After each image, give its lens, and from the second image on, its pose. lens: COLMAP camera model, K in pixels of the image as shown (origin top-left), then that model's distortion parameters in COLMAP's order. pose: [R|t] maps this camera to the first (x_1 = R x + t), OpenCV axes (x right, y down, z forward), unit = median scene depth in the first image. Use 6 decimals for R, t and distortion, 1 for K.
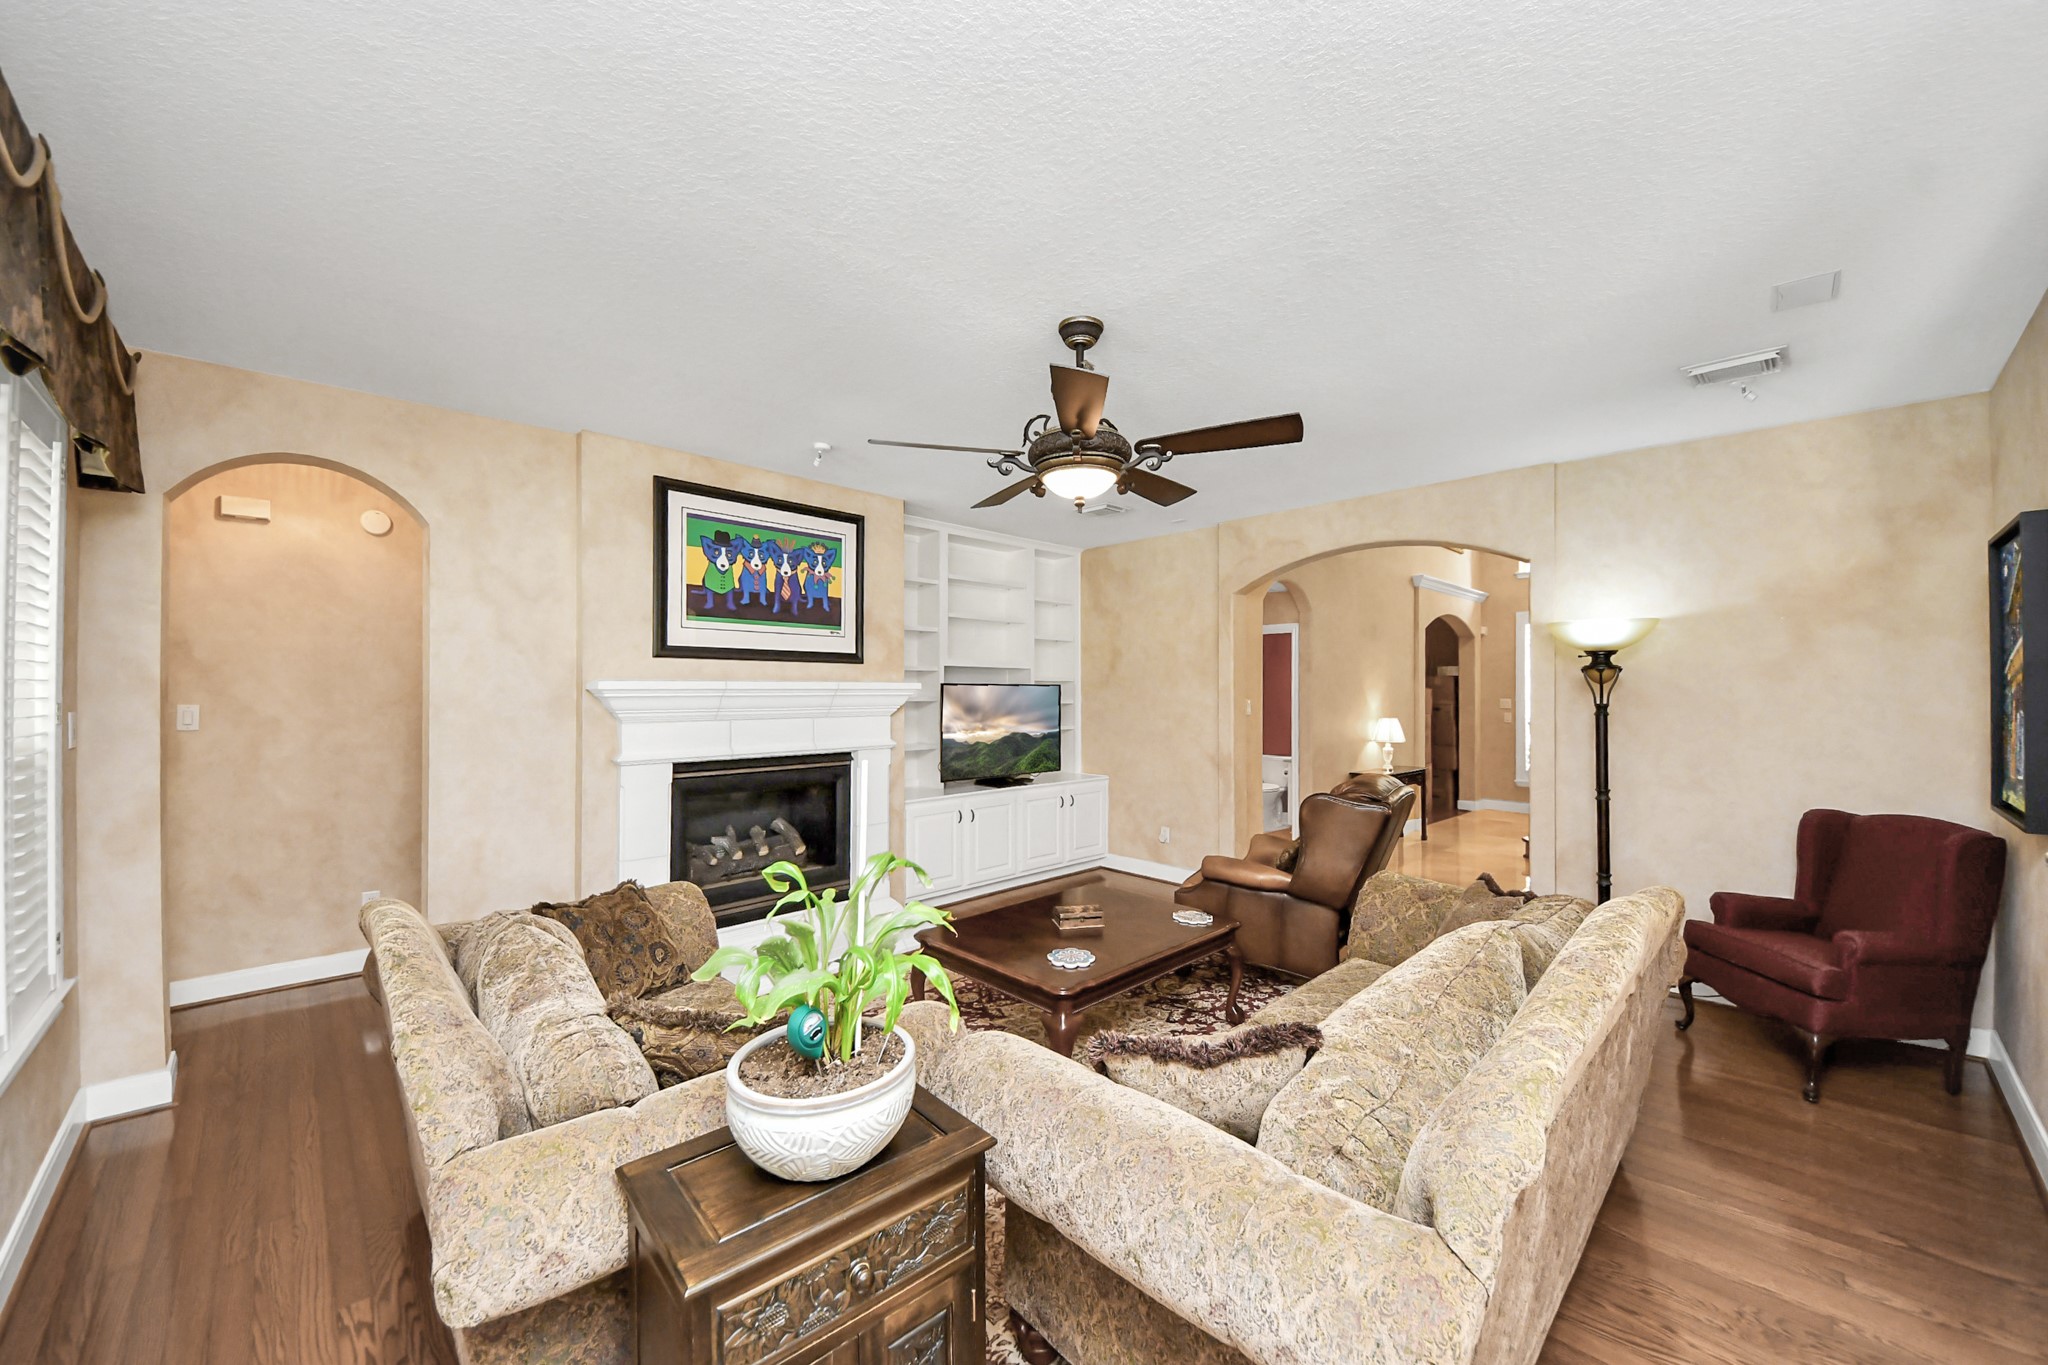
lens RADIAL K [[752.8, 0, 1008.7], [0, 752.8, 687.3], [0, 0, 1]] dist [0.000000, -0.000218]
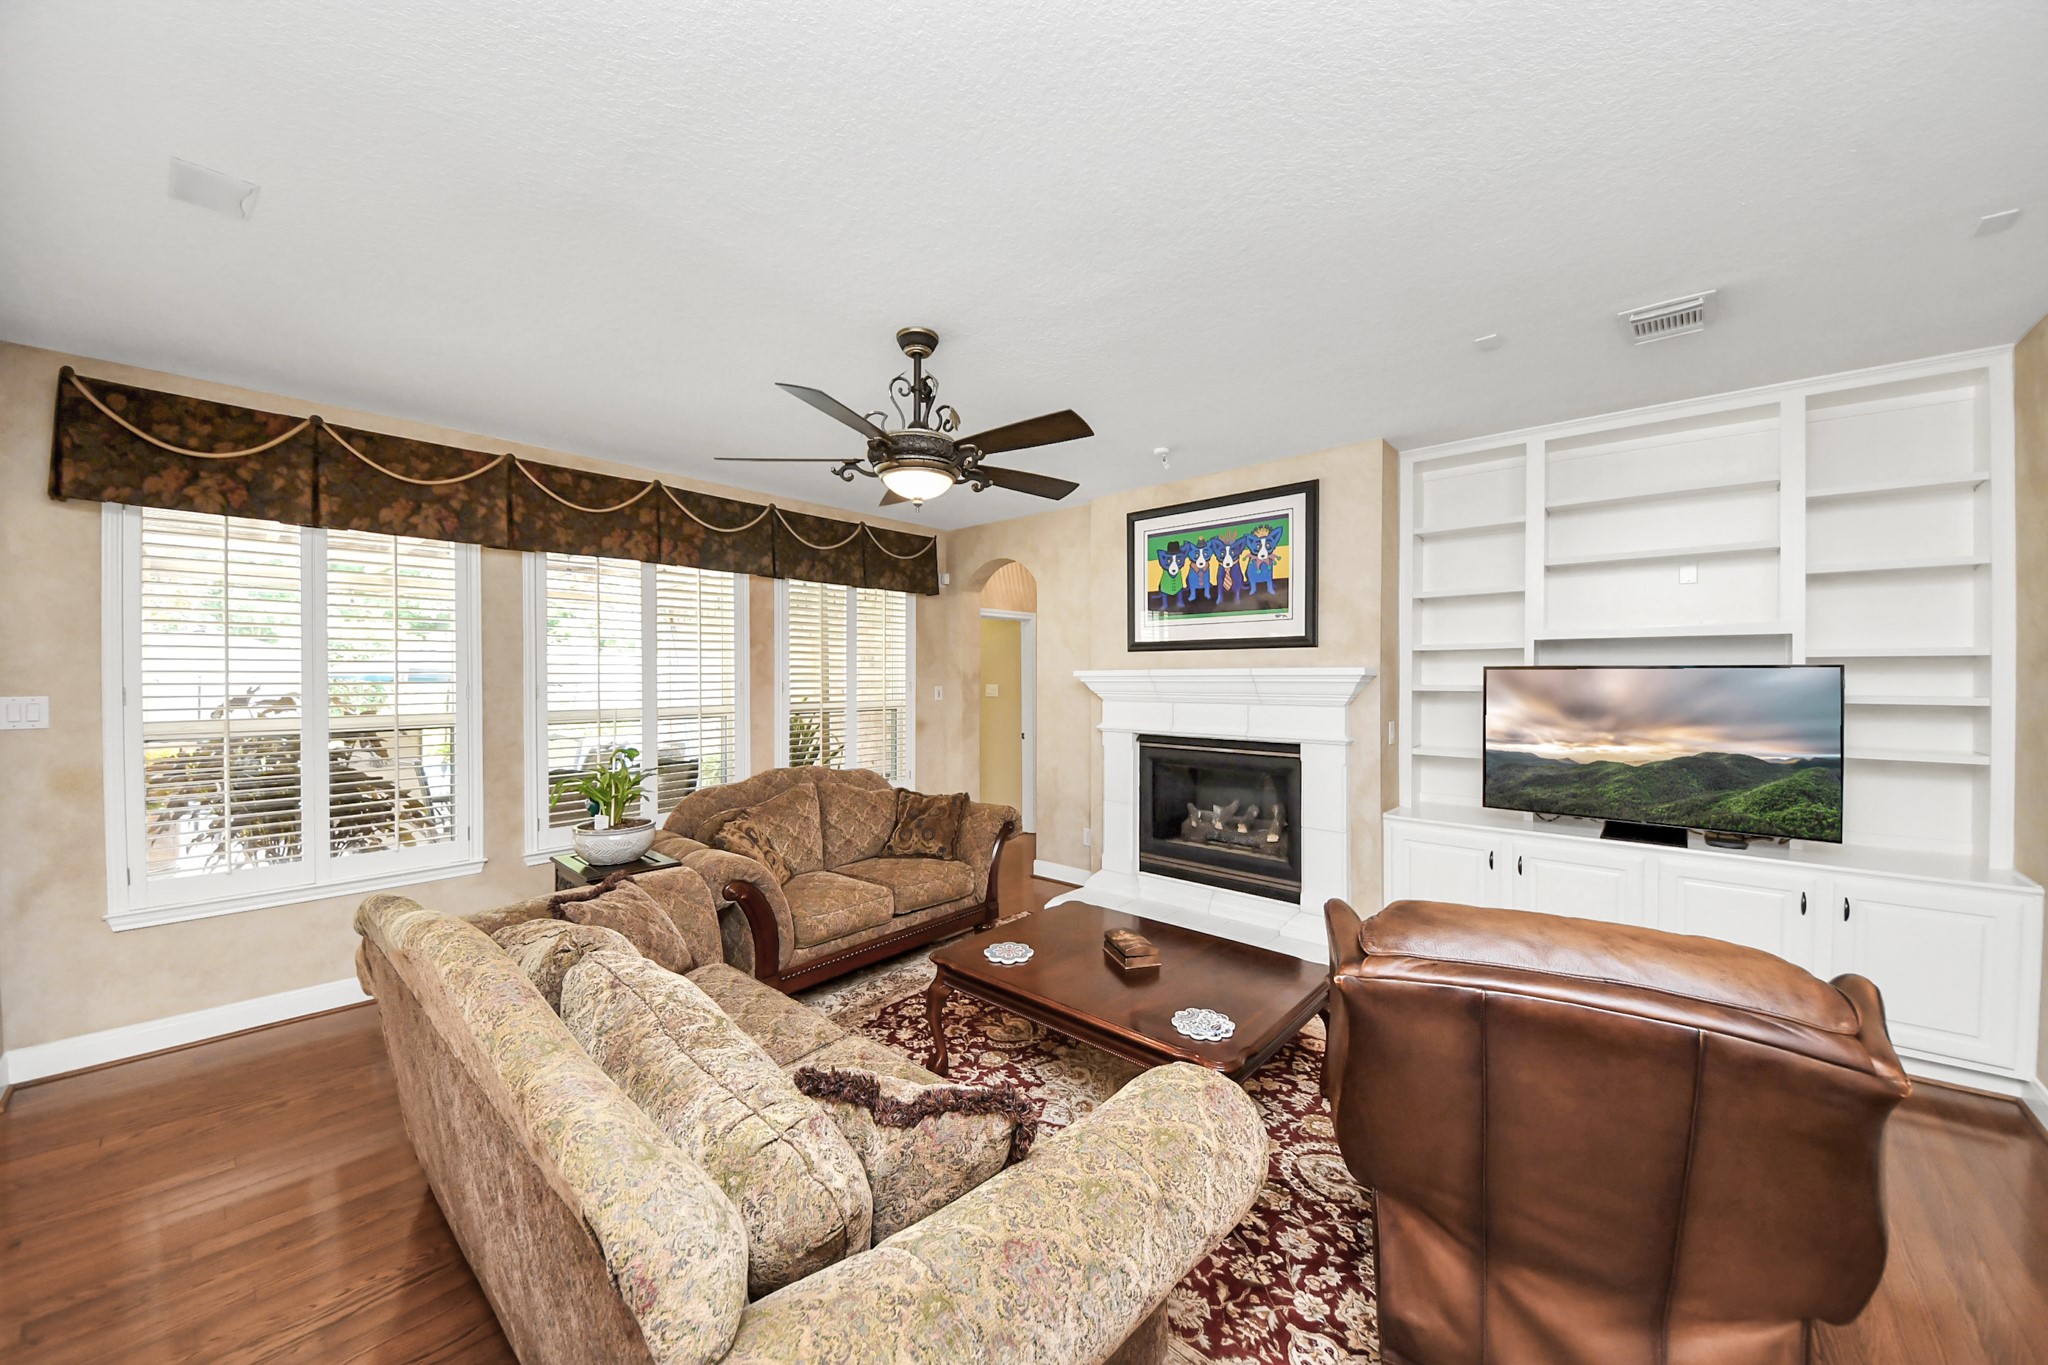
lens RADIAL K [[752.8, 0, 1008.7], [0, 752.8, 687.3], [0, 0, 1]] dist [0.000000, -0.000218]
pose [[0.050198, 0.009021, -0.998699, 0.731104], [0.003160, 0.999953, 0.009192, 0.008337], [0.998734, -0.003617, 0.050167, 0.636591]]
